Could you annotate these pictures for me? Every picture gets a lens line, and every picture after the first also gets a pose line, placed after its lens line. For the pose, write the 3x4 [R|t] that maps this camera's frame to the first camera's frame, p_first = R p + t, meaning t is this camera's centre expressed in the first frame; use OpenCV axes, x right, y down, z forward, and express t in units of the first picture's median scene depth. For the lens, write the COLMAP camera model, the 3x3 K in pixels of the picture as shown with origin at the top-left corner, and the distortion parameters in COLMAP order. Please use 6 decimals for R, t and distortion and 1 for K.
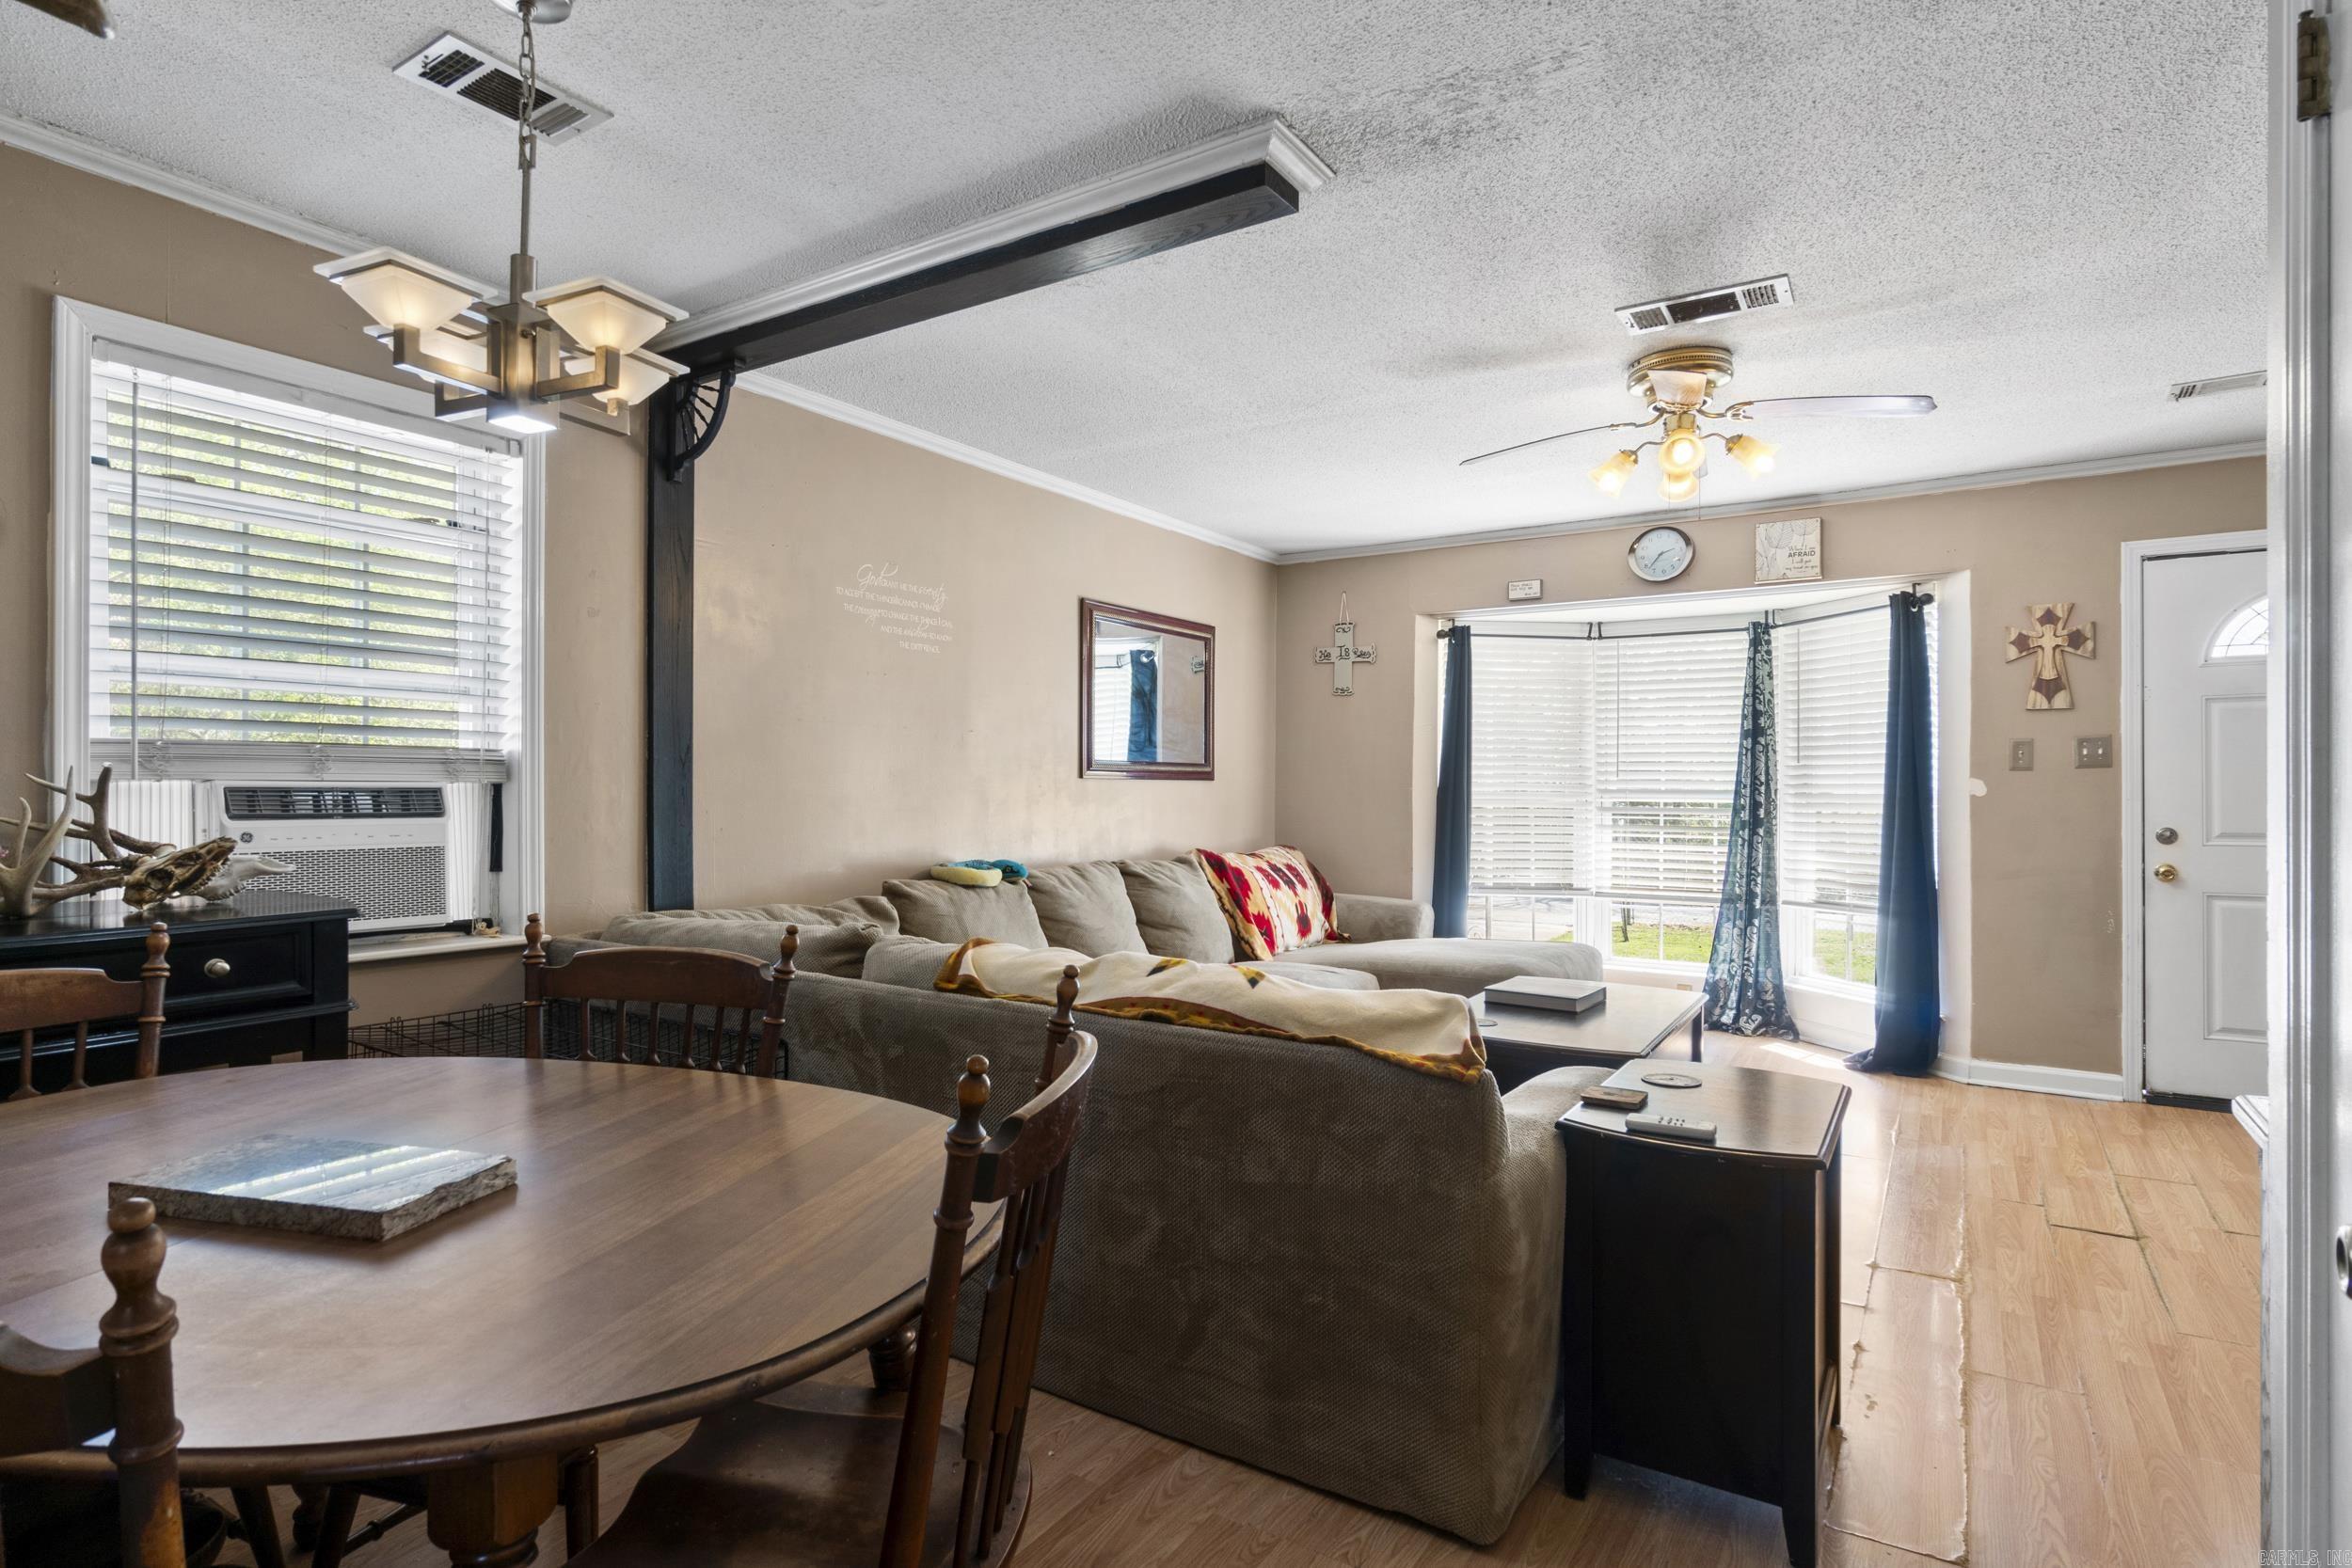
lens RADIAL K [[1203.5, 0, 1149.3], [0, 1203.5, 786.0], [0, 0, 1]] dist [-0.006573, 0.003637]
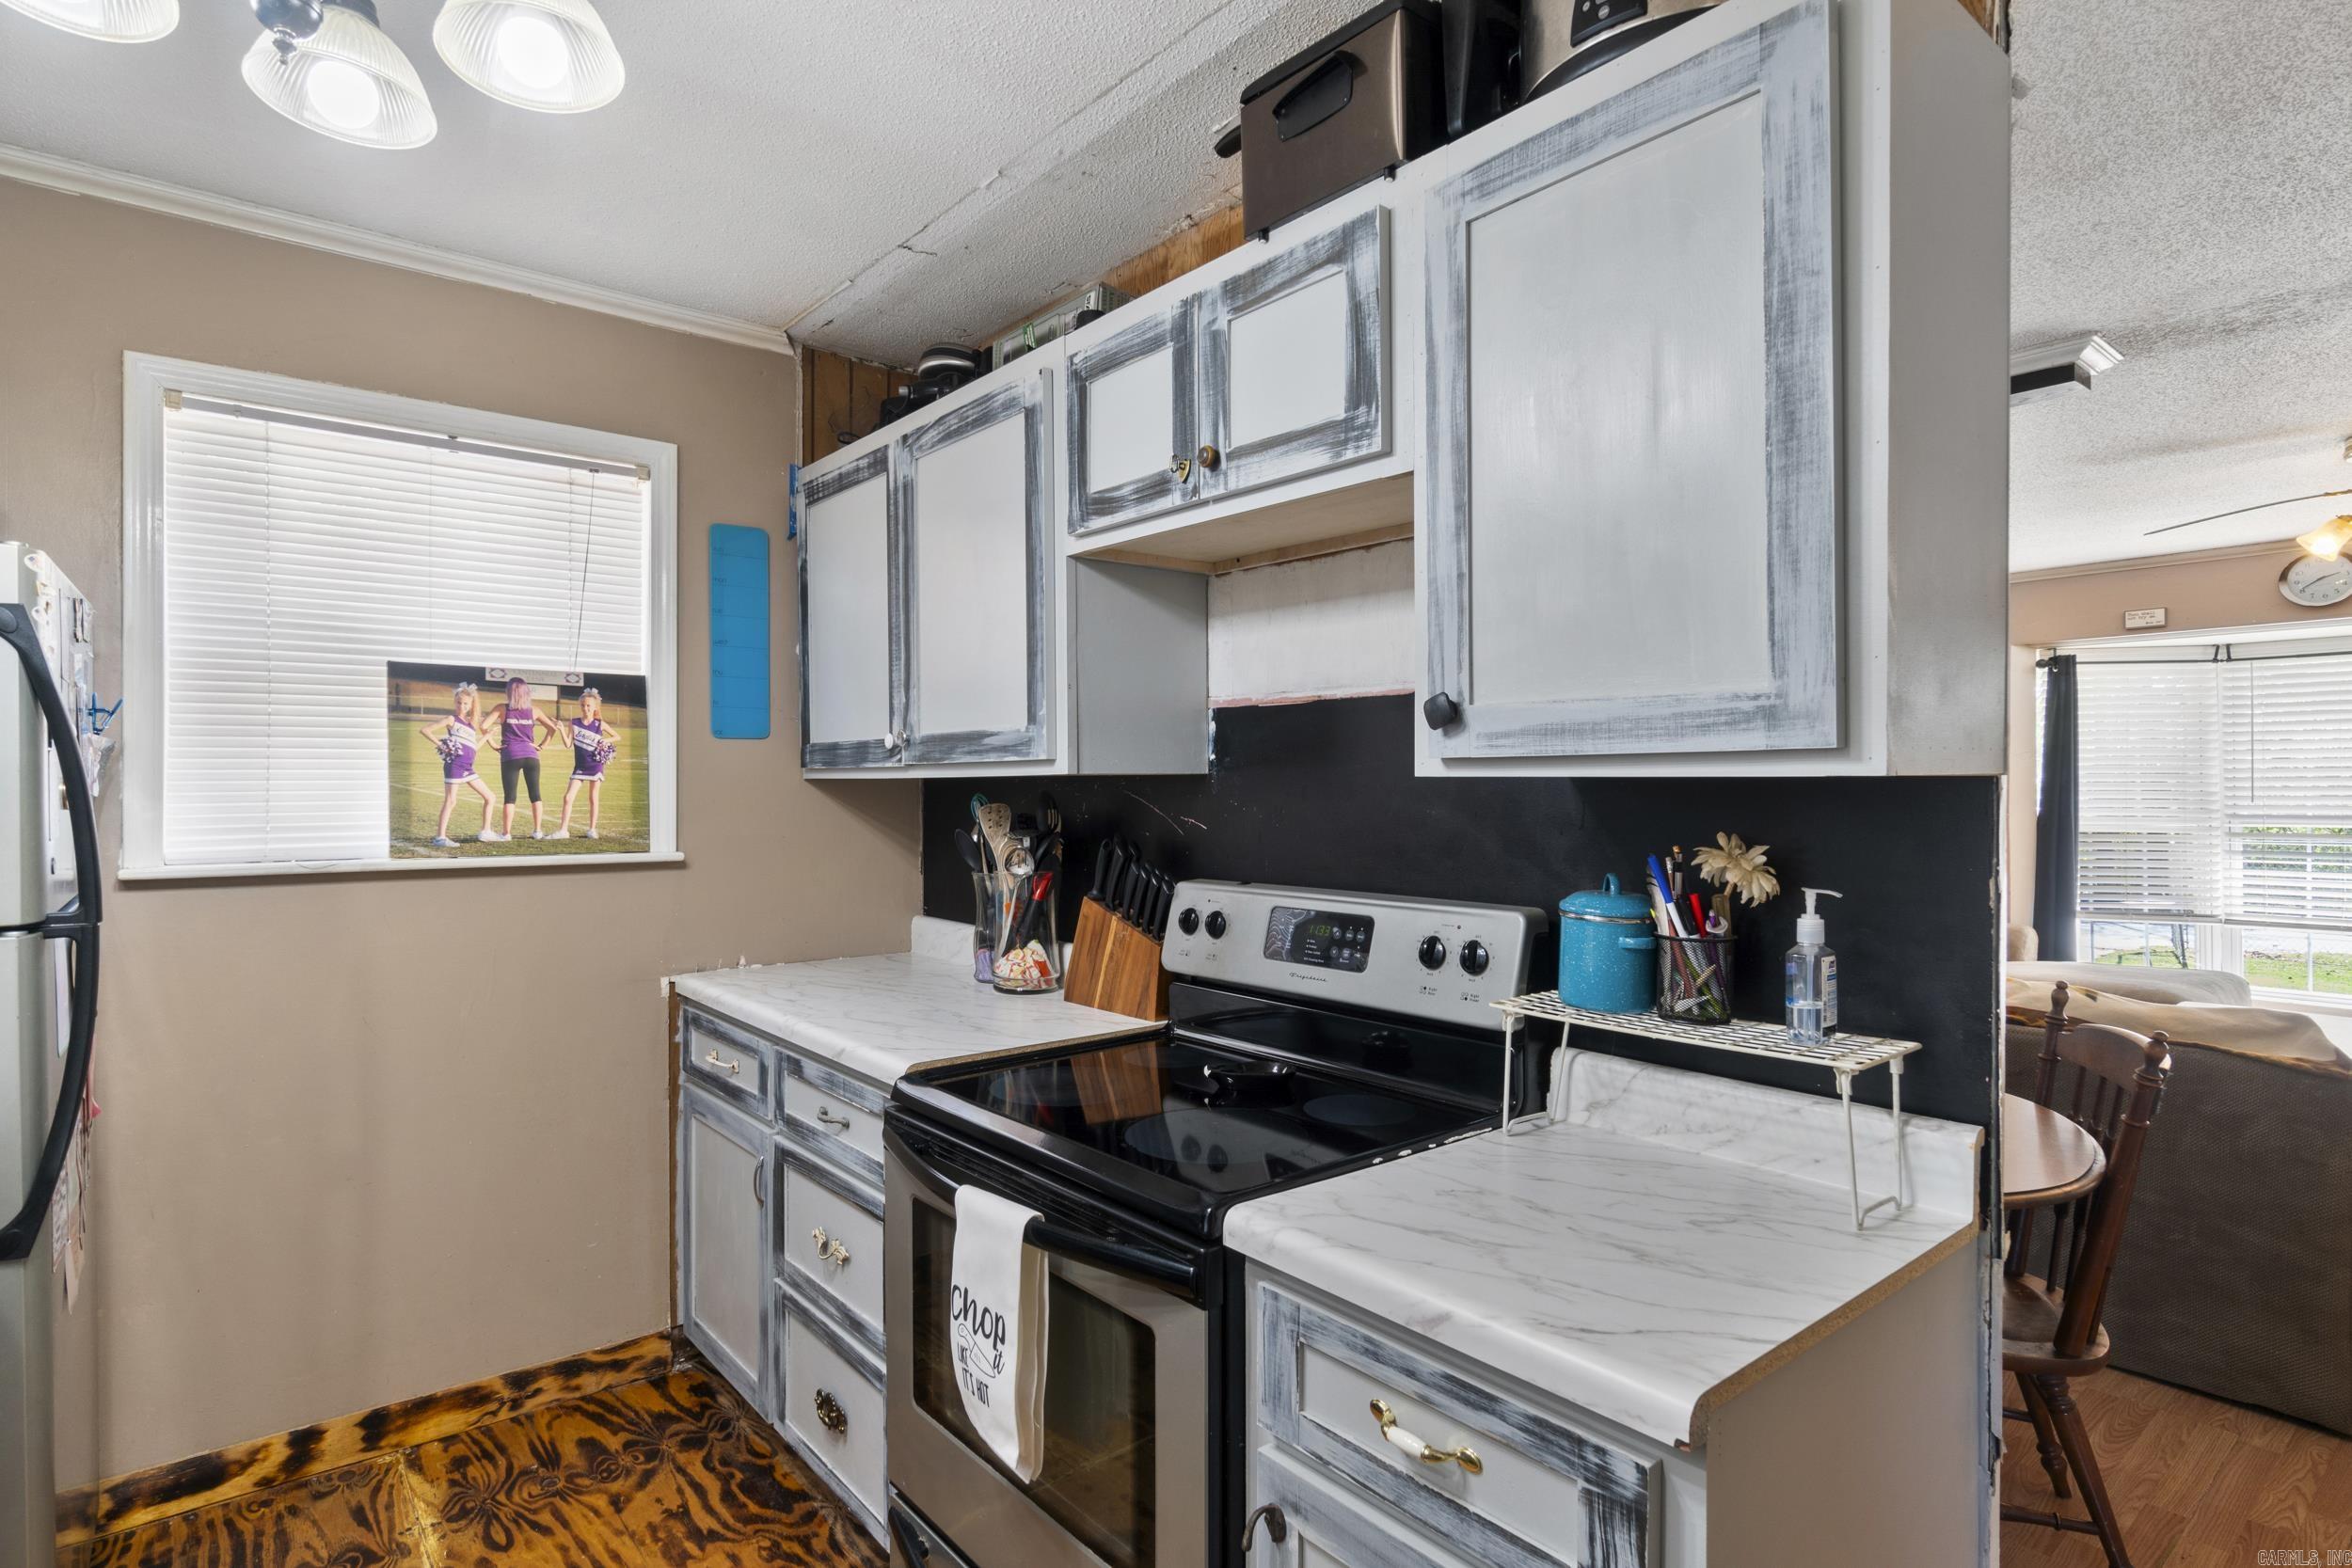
lens RADIAL K [[1203.5, 0, 1149.9], [0, 1203.5, 784.3], [0, 0, 1]] dist [-0.006573, 0.003637]
pose [[0.954558, -0.010951, -0.297825, -0.214877], [0.009861, 0.999938, -0.005162, -0.031474], [0.297863, 0.001990, 0.954607, -0.240388]]
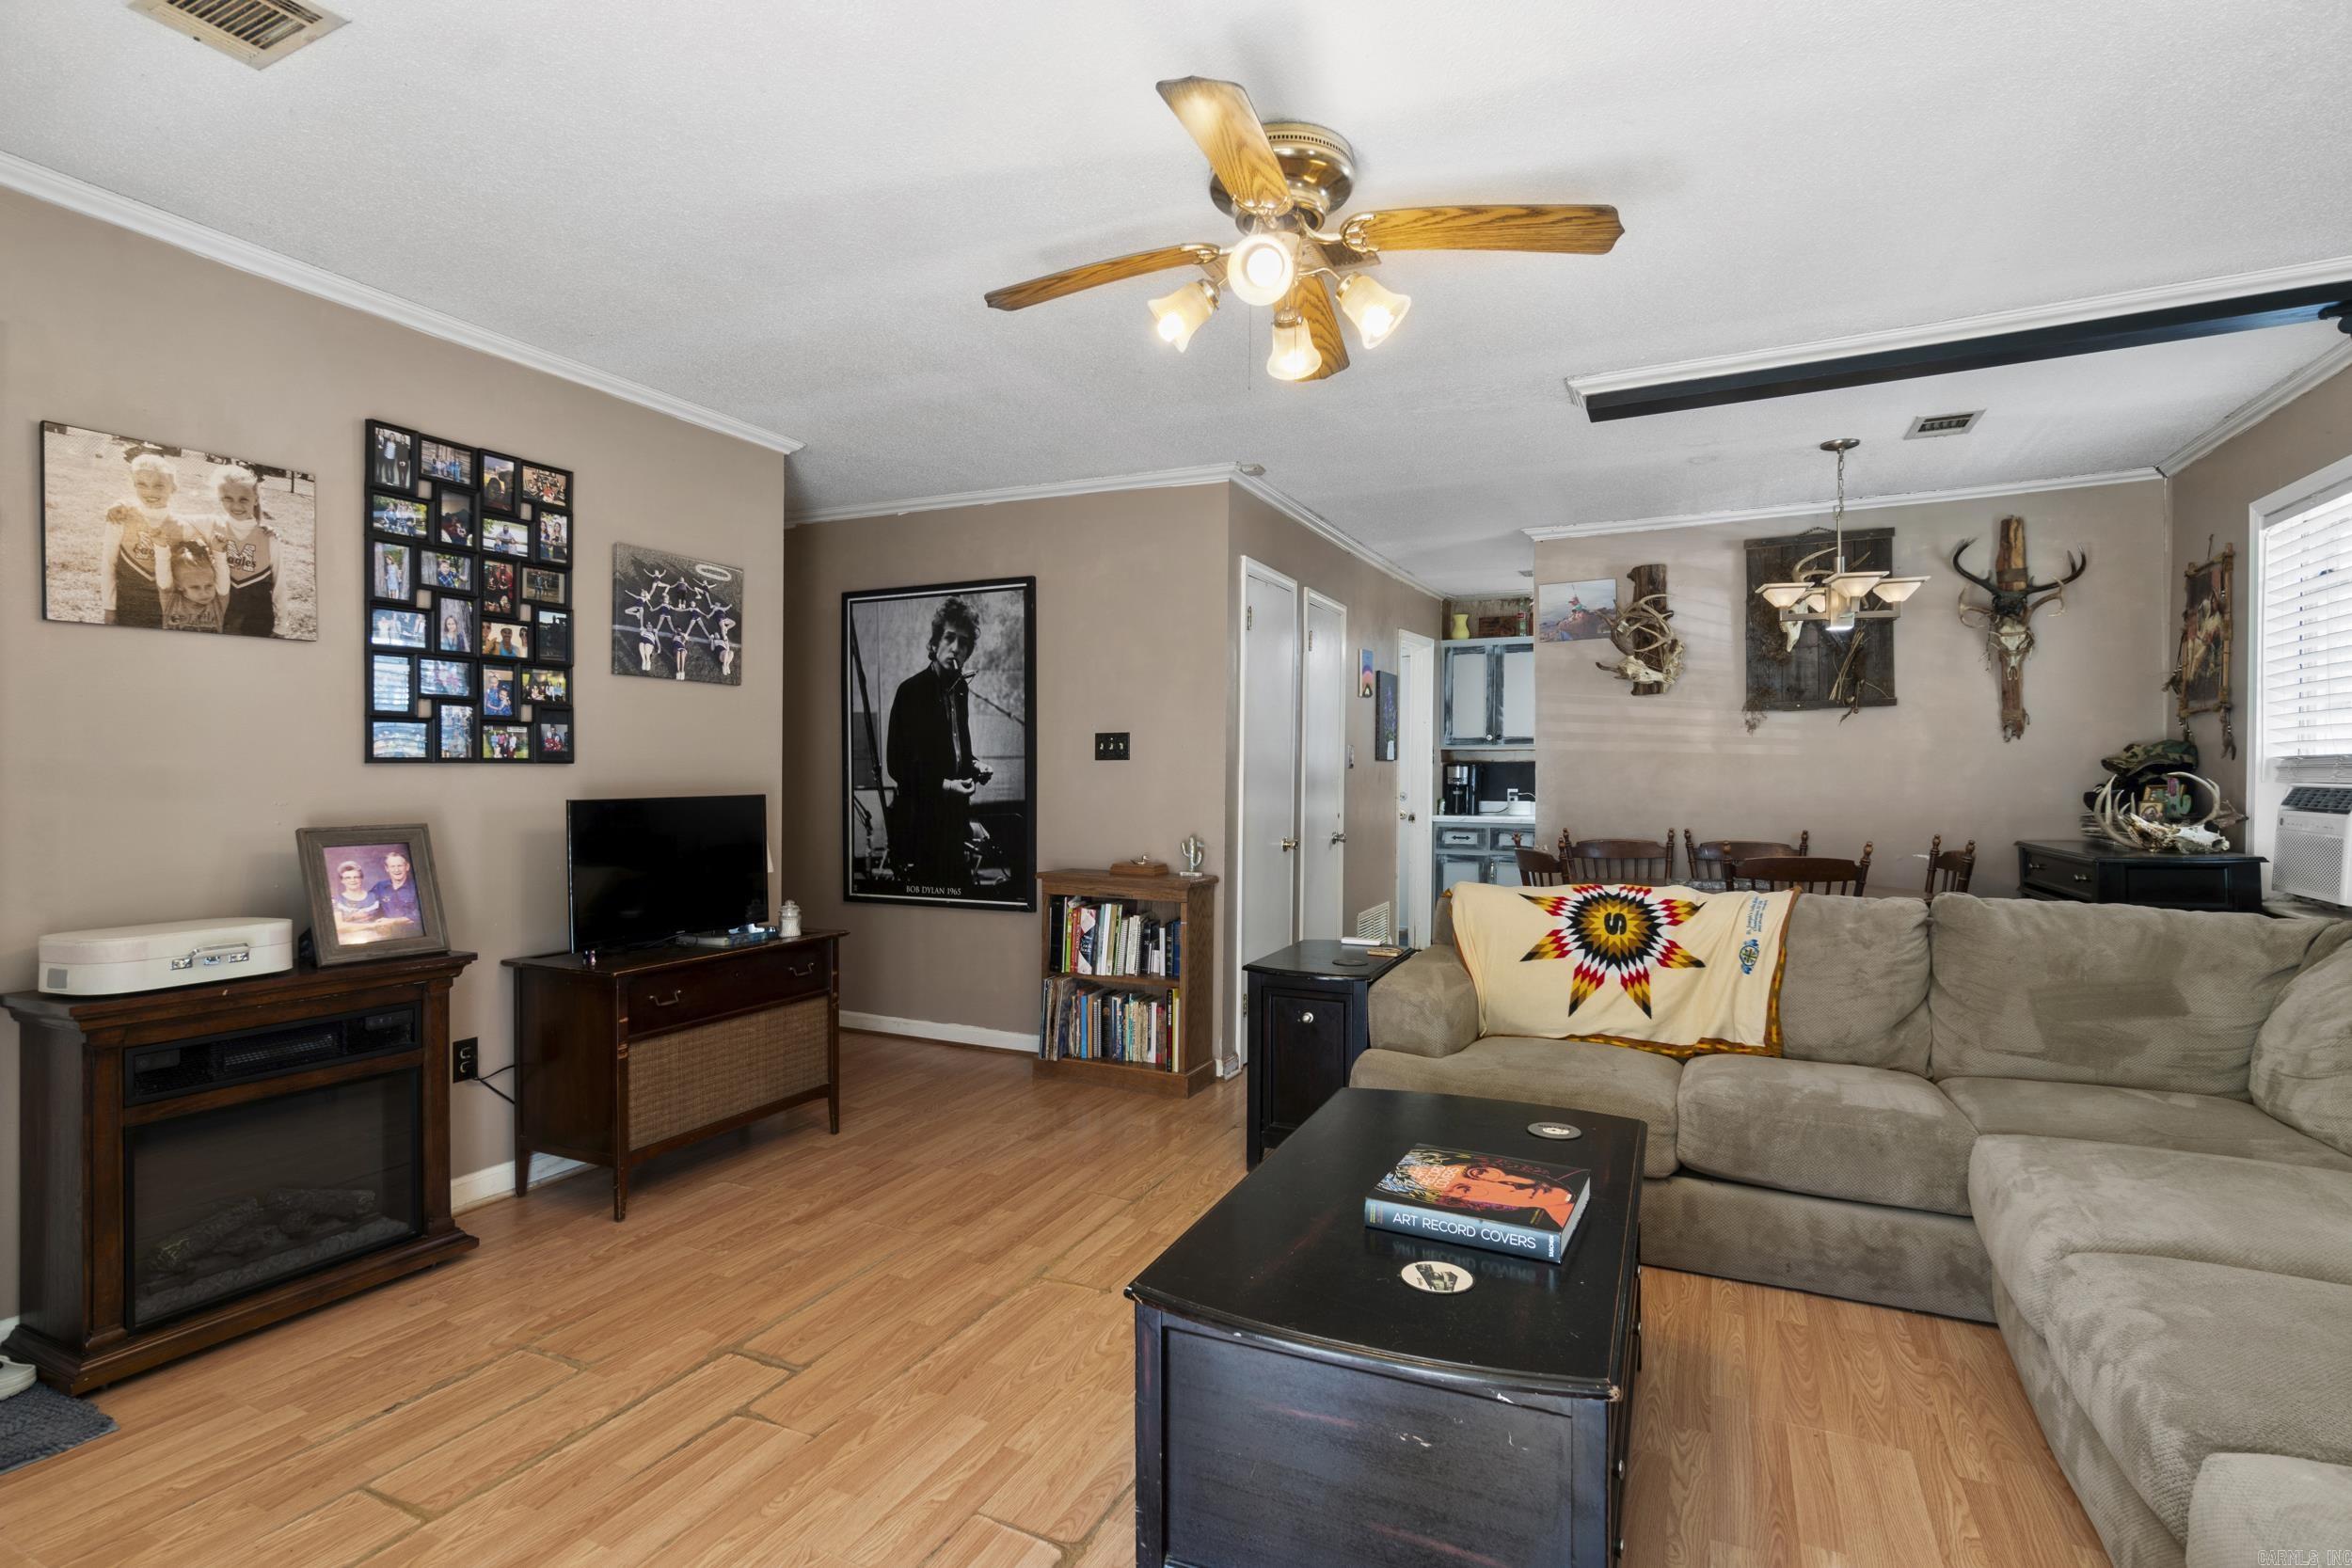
lens RADIAL K [[1145.3, 0, 1157.9], [0, 1145.3, 782.6], [0, 0, 1]] dist [0.003788, -0.000102]
pose [[-0.989675, -0.006357, -0.143191, 0.419240], [-0.007921, 0.999915, 0.010353, -0.004588], [0.143113, 0.011381, -0.989641, 1.142496]]
